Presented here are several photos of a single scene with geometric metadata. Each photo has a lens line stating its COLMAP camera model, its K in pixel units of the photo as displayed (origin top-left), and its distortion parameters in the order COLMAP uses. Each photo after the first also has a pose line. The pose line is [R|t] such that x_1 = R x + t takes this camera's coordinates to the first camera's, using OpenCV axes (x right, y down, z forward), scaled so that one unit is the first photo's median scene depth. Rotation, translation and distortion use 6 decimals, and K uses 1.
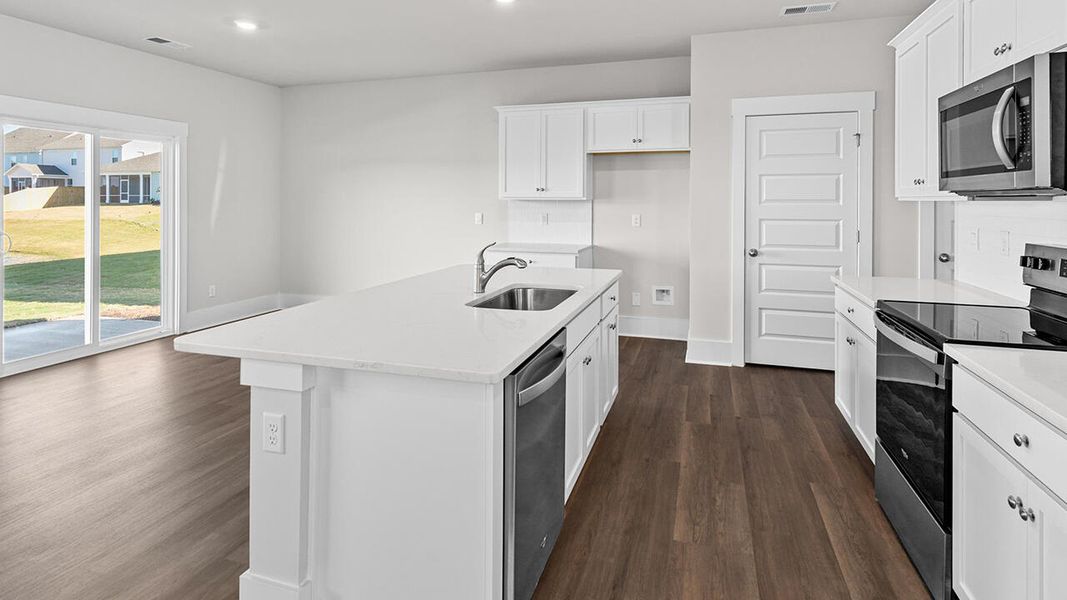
lens RADIAL K [[542.7, 0, 536.7], [0, 542.7, 199.5], [0, 0, 1]] dist [0.001260, -0.000137]
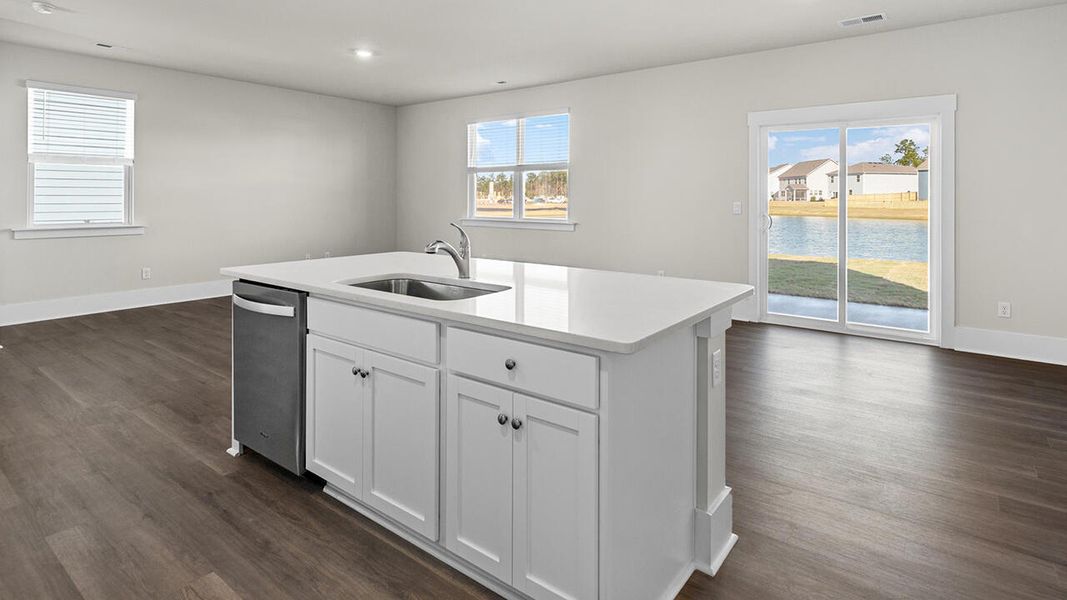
lens RADIAL K [[542.7, 0, 536.7], [0, 542.7, 199.5], [0, 0, 1]] dist [0.001260, -0.000137]
pose [[-0.338454, -0.001093, -0.940982, 0.386427], [-0.001545, 0.999999, -0.000606, 0.021501], [0.940982, 0.001249, -0.338455, 0.775091]]
